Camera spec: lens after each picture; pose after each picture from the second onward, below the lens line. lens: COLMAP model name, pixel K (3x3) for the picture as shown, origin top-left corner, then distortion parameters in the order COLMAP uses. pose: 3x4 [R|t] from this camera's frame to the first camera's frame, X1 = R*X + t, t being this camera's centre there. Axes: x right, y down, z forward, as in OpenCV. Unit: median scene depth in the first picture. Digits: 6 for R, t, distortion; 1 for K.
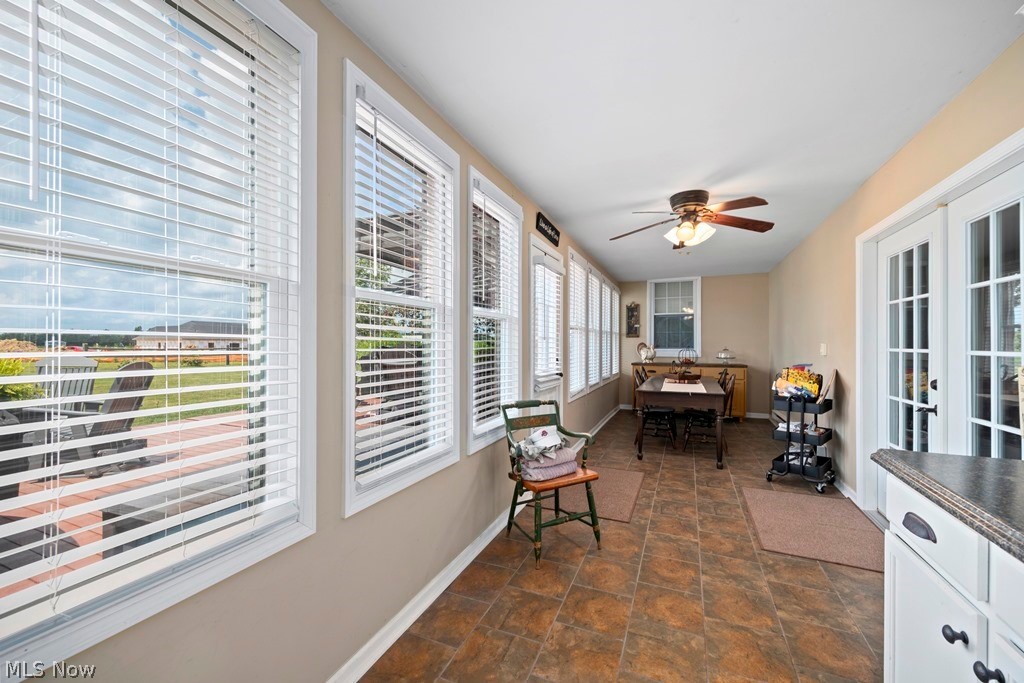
lens RADIAL K [[400.0, 0, 514.7], [0, 400.0, 345.1], [0, 0, 1]] dist [0.000222, 0.000007]
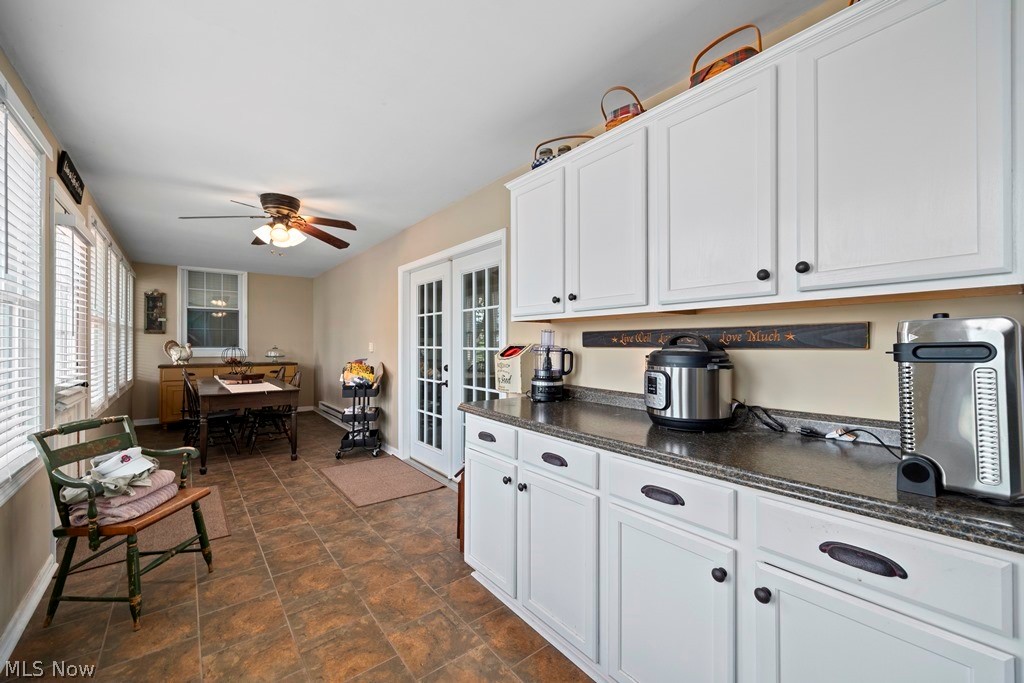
lens RADIAL K [[400.0, 0, 509.0], [0, 400.0, 342.2], [0, 0, 1]] dist [0.000222, 0.000007]
pose [[0.474117, 0.005356, 0.880446, -0.195765], [-0.001957, 0.999985, -0.005029, 0.000253], [-0.880460, 0.000661, 0.474120, -0.006510]]
